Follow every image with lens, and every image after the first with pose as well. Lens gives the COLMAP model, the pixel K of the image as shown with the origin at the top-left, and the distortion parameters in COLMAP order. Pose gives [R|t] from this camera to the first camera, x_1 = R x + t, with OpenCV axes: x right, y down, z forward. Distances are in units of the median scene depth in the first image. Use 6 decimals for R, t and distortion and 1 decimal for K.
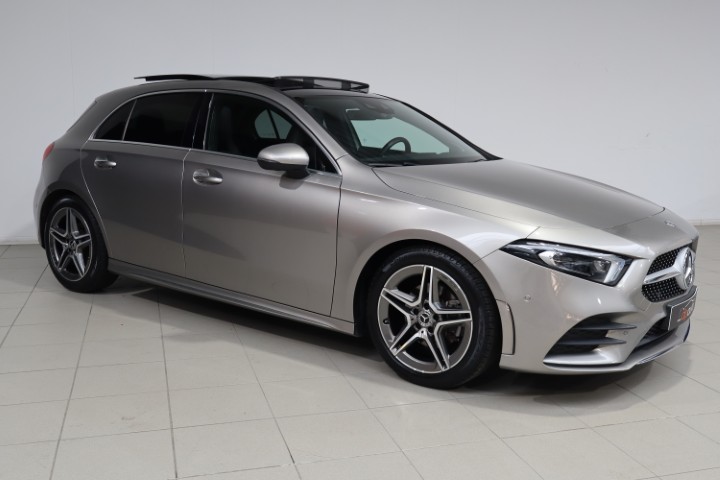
lens RADIAL K [[725.3, 0, 360.0], [0, 725.3, 240.0], [0, 0, 1]] dist [-0.000991, -0.003002]
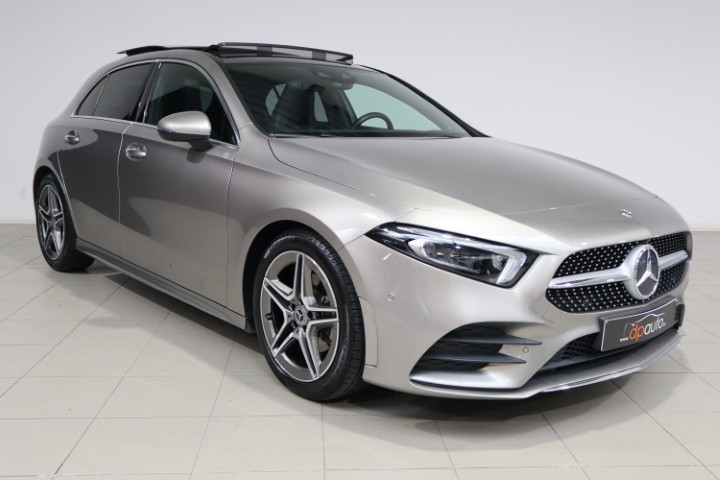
lens RADIAL K [[725.3, 0, 360.0], [0, 725.3, 240.0], [0, 0, 1]] dist [-0.000991, -0.003002]
pose [[0.972348, 0.039106, -0.230240, 0.343326], [-0.039405, 0.999218, 0.003302, 0.014954], [0.230189, 0.005861, 0.973128, 0.195821]]
